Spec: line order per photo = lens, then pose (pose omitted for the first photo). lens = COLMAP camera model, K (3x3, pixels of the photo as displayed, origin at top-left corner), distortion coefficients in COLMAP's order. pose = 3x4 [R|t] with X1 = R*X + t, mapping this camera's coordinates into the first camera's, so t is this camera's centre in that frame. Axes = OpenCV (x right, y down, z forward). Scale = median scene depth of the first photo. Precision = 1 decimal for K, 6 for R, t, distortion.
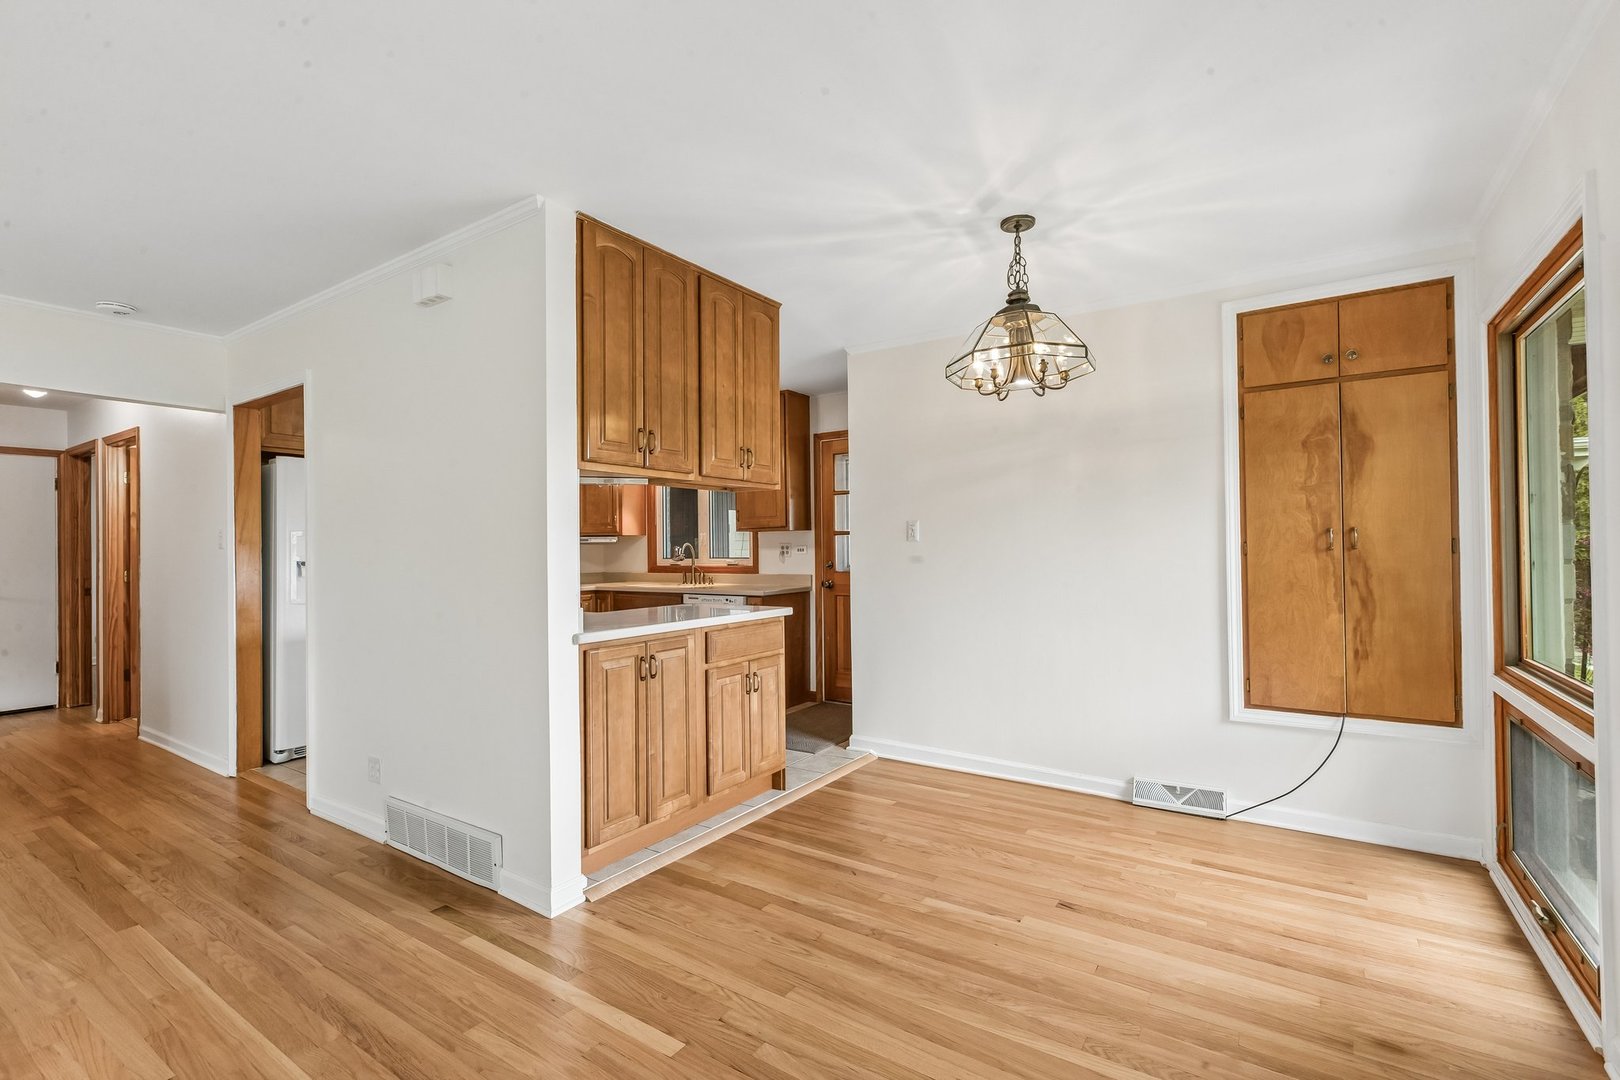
lens RADIAL K [[727.2, 0, 805.4], [0, 727.2, 540.5], [0, 0, 1]] dist [0.003484, -0.000269]
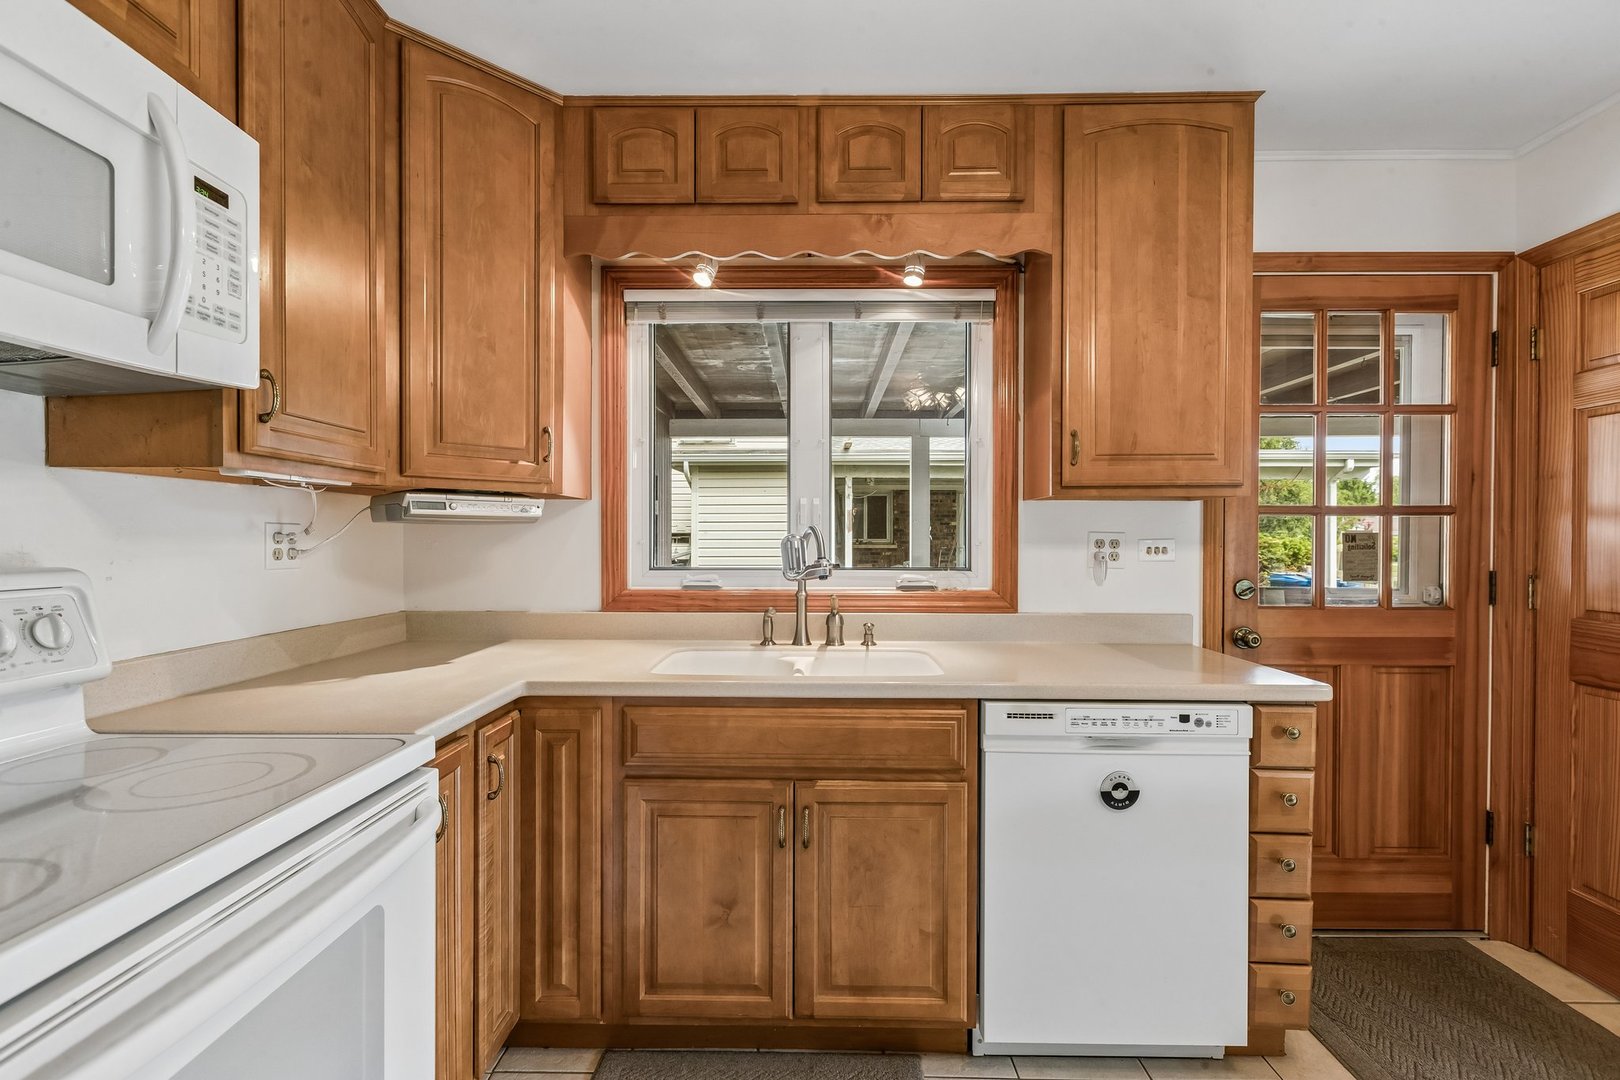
lens RADIAL K [[727.2, 0, 809.9], [0, 727.2, 544.4], [0, 0, 1]] dist [0.003484, -0.000269]
pose [[0.834572, 0.010270, 0.550803, -0.719196], [-0.019950, 0.999734, 0.011588, 0.016829], [-0.550537, -0.020660, 0.834555, 1.497272]]
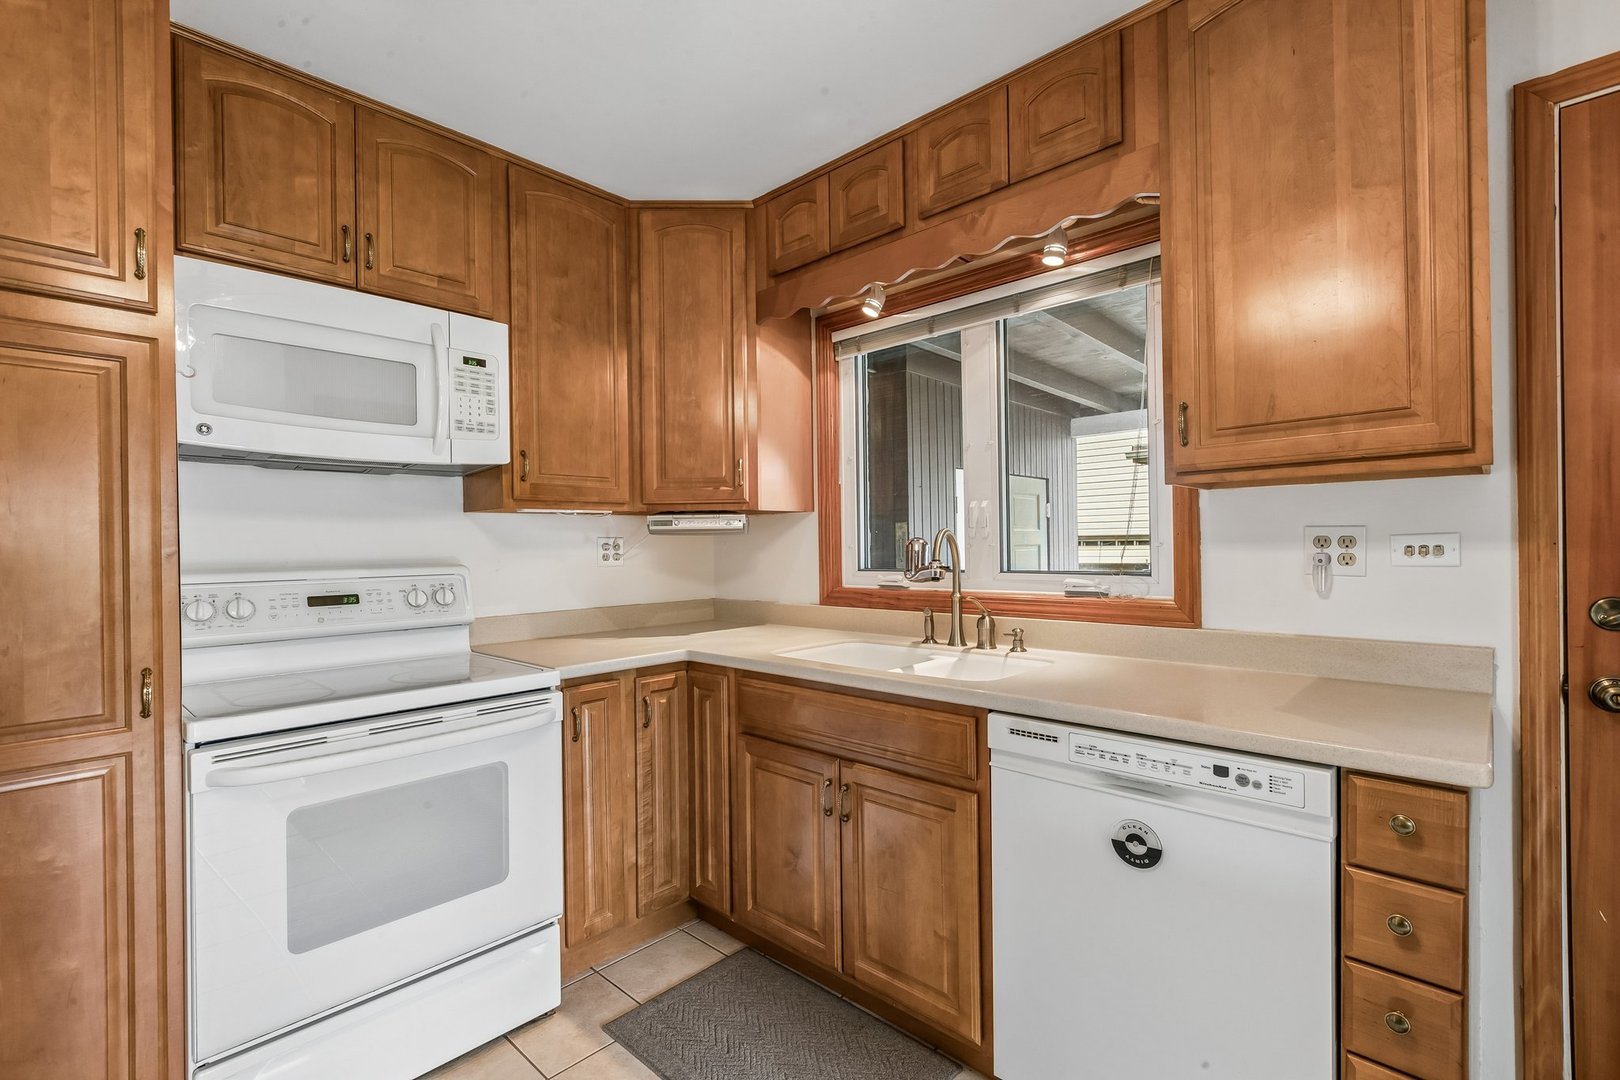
lens RADIAL K [[727.2, 0, 807.8], [0, 727.2, 543.8], [0, 0, 1]] dist [0.003484, -0.000269]
pose [[0.987124, -0.001522, -0.159948, -0.356227], [0.003618, 0.999911, 0.012809, 0.012028], [0.159915, -0.013222, 0.987042, 1.351614]]
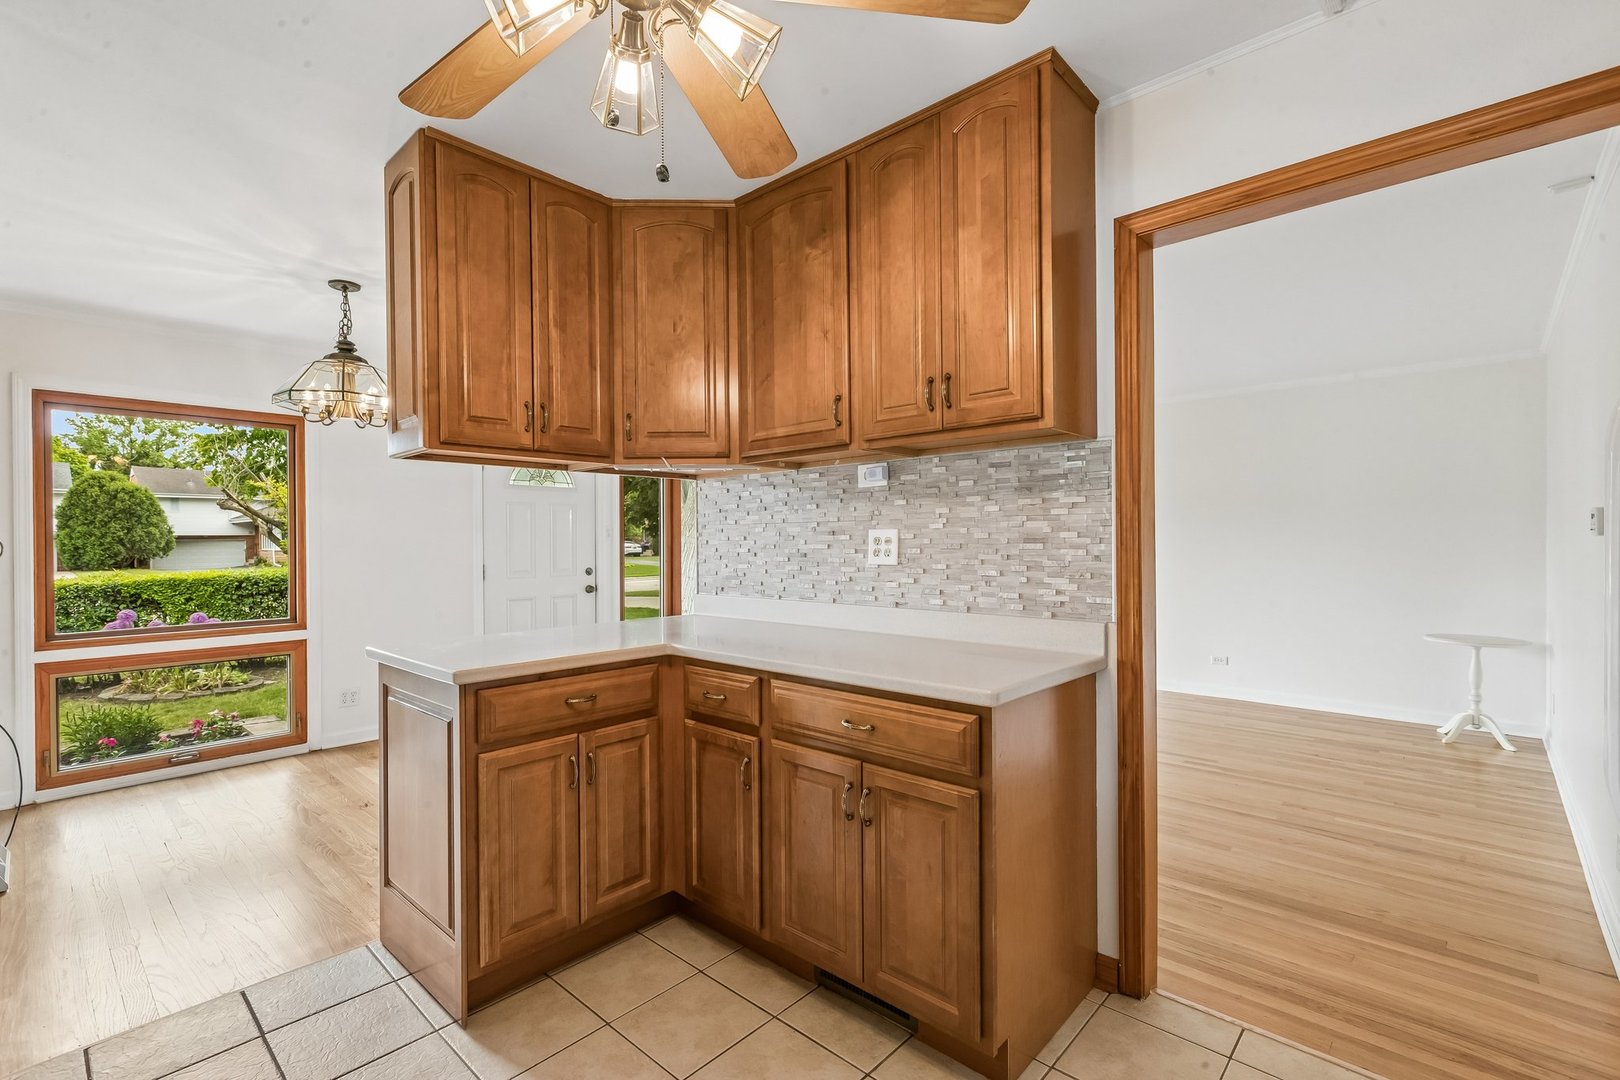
lens RADIAL K [[727.2, 0, 806.8], [0, 727.2, 539.7], [0, 0, 1]] dist [0.003484, -0.000269]
pose [[-0.989560, 0.018521, 0.142929, -0.571654], [0.016639, 0.999759, -0.014353, 0.018617], [-0.143161, -0.011825, -0.989629, 1.866099]]
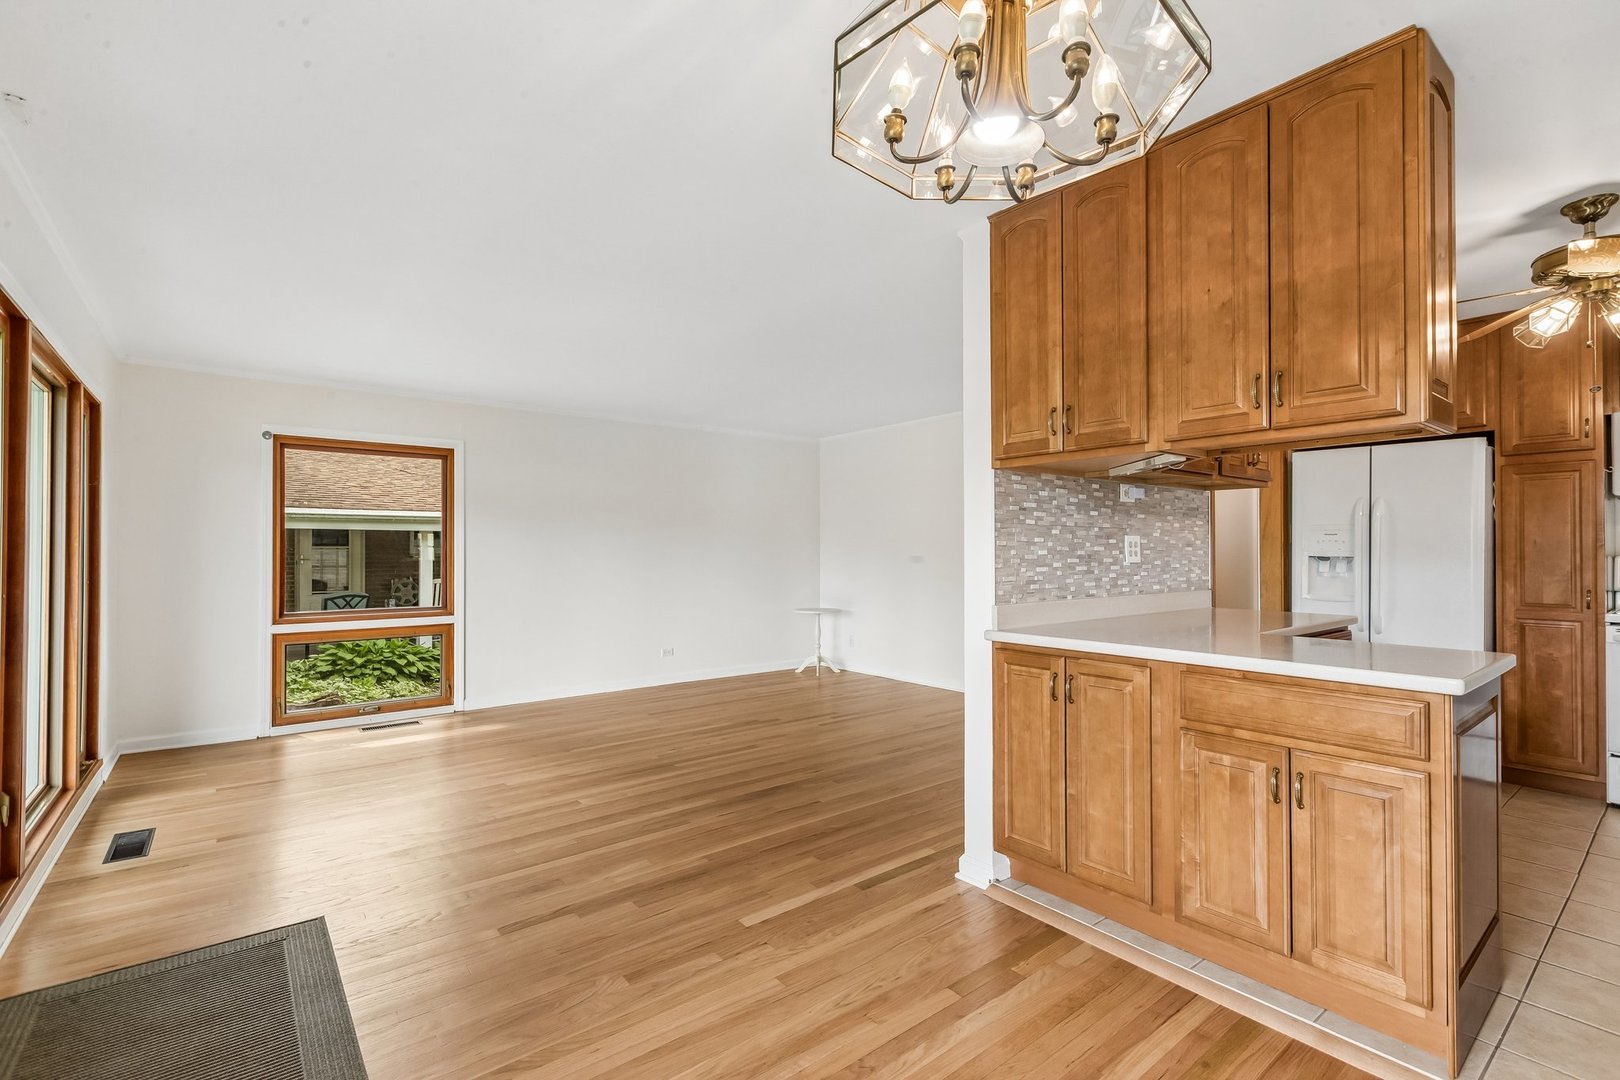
lens RADIAL K [[727.2, 0, 811.5], [0, 727.2, 544.1], [0, 0, 1]] dist [0.003484, -0.000269]
pose [[-0.296341, 0.004241, -0.955073, 0.628493], [0.015760, 0.999876, -0.000450, 0.001921], [0.954952, -0.015185, -0.296371, 0.902049]]
